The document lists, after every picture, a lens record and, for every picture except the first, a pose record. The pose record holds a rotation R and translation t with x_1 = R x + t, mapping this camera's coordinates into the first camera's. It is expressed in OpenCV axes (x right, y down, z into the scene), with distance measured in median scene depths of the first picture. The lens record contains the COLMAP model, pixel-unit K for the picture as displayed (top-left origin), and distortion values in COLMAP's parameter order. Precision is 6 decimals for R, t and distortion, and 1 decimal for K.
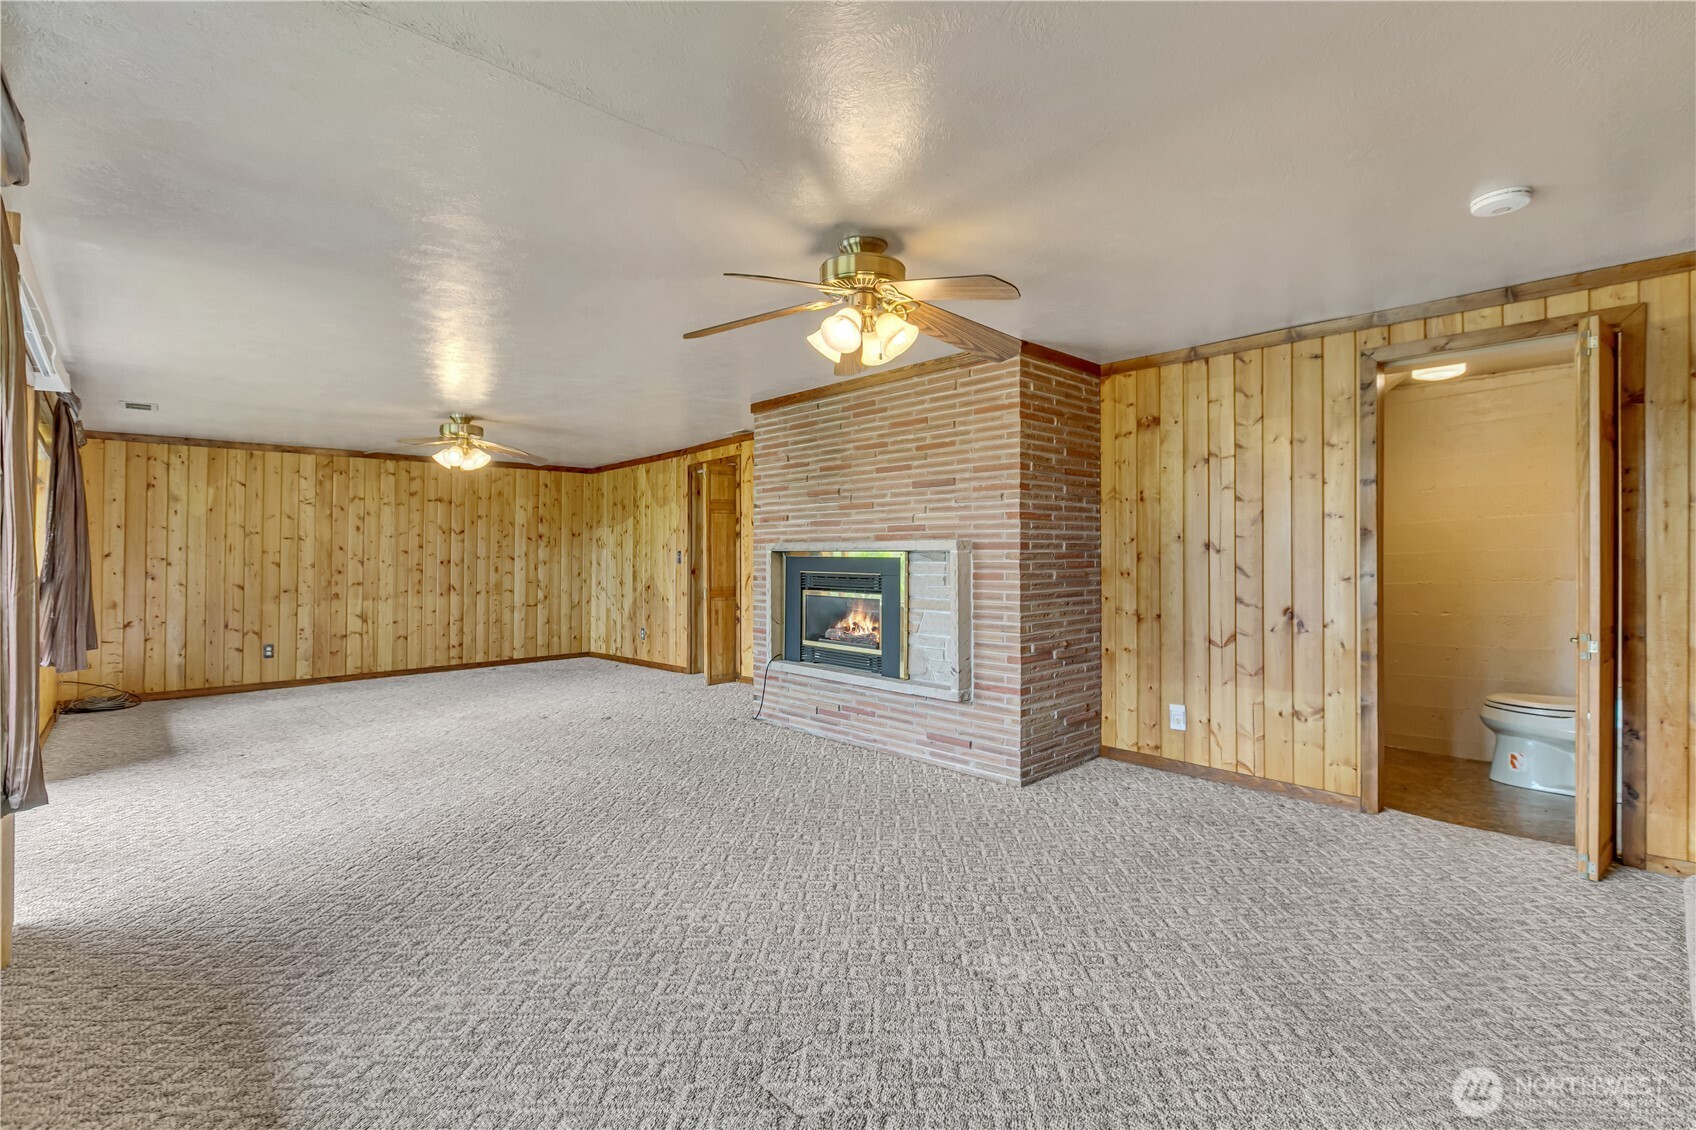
lens RADIAL K [[784.9, 0, 845.1], [0, 784.9, 558.4], [0, 0, 1]] dist [0.003865, -0.000966]
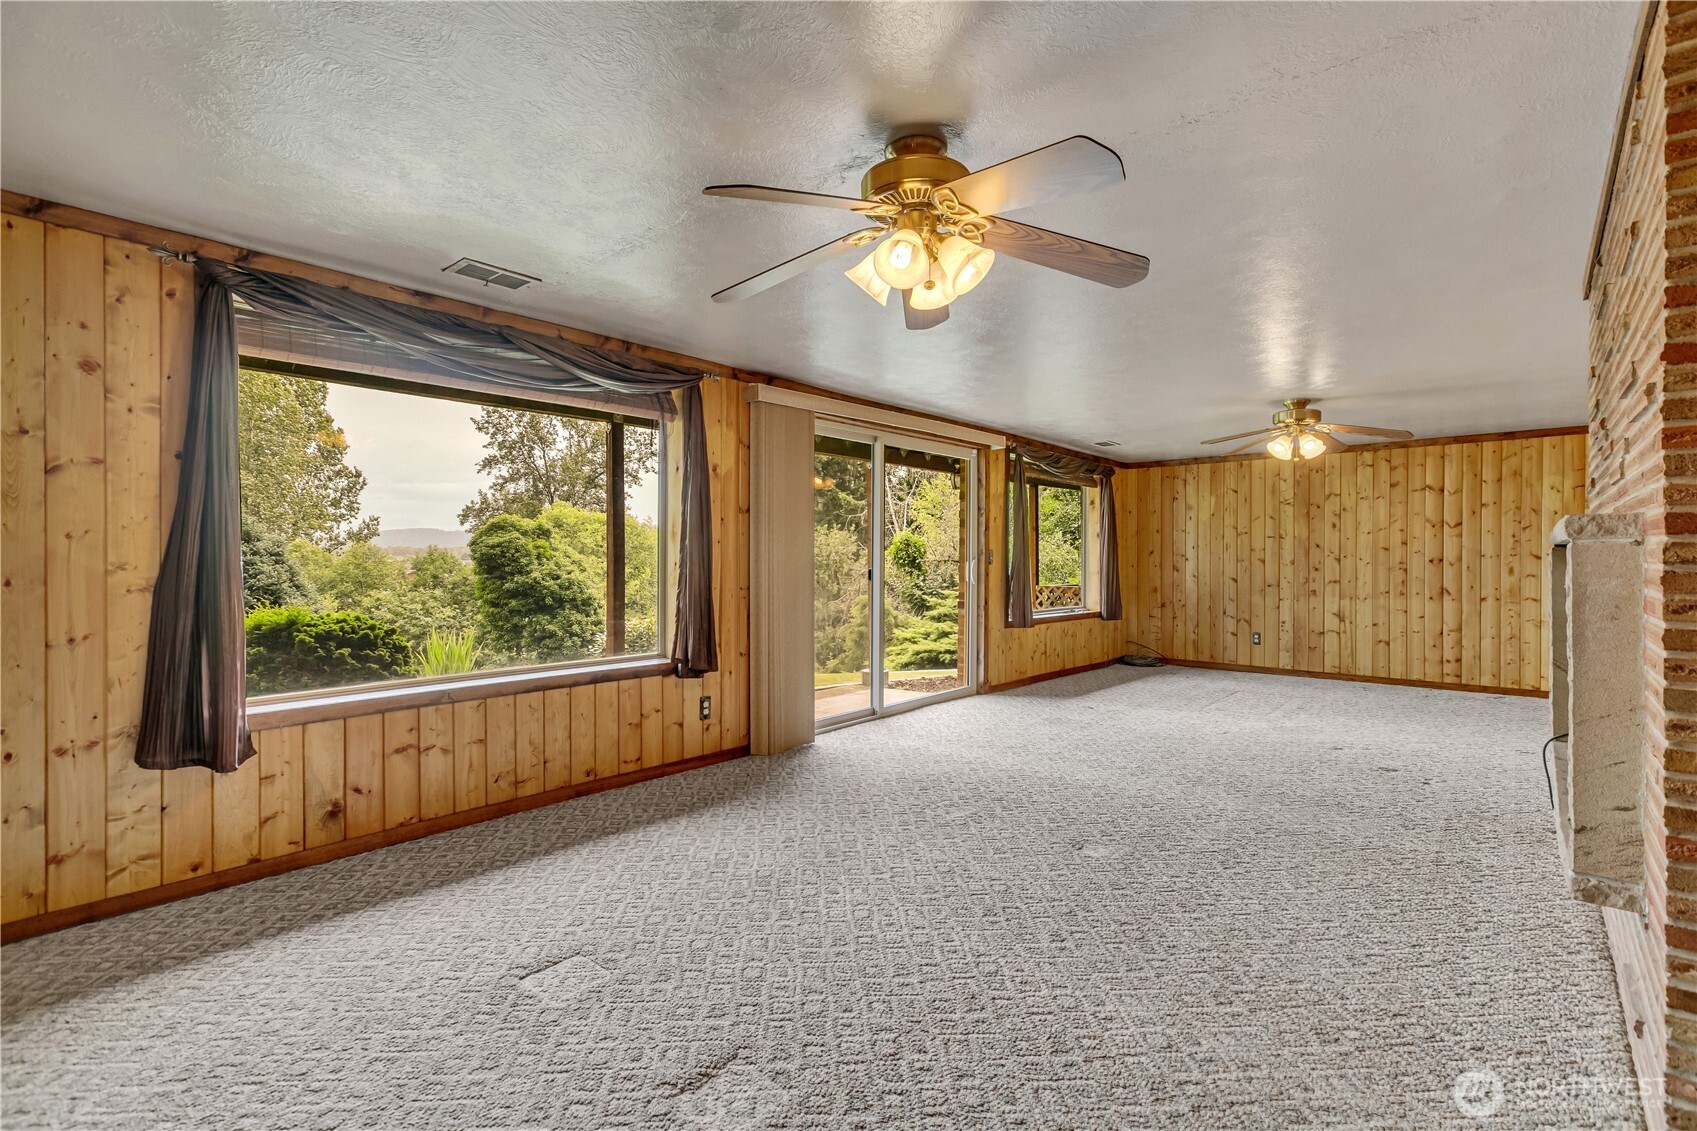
lens RADIAL K [[755.6, 0, 845.0], [0, 755.6, 553.2], [0, 0, 1]] dist [0.001725, -0.000011]
pose [[0.096486, 0.000632, -0.995334, 0.266014], [-0.004238, 0.999991, 0.000224, -0.000839], [0.995325, 0.004197, 0.096488, 0.299033]]
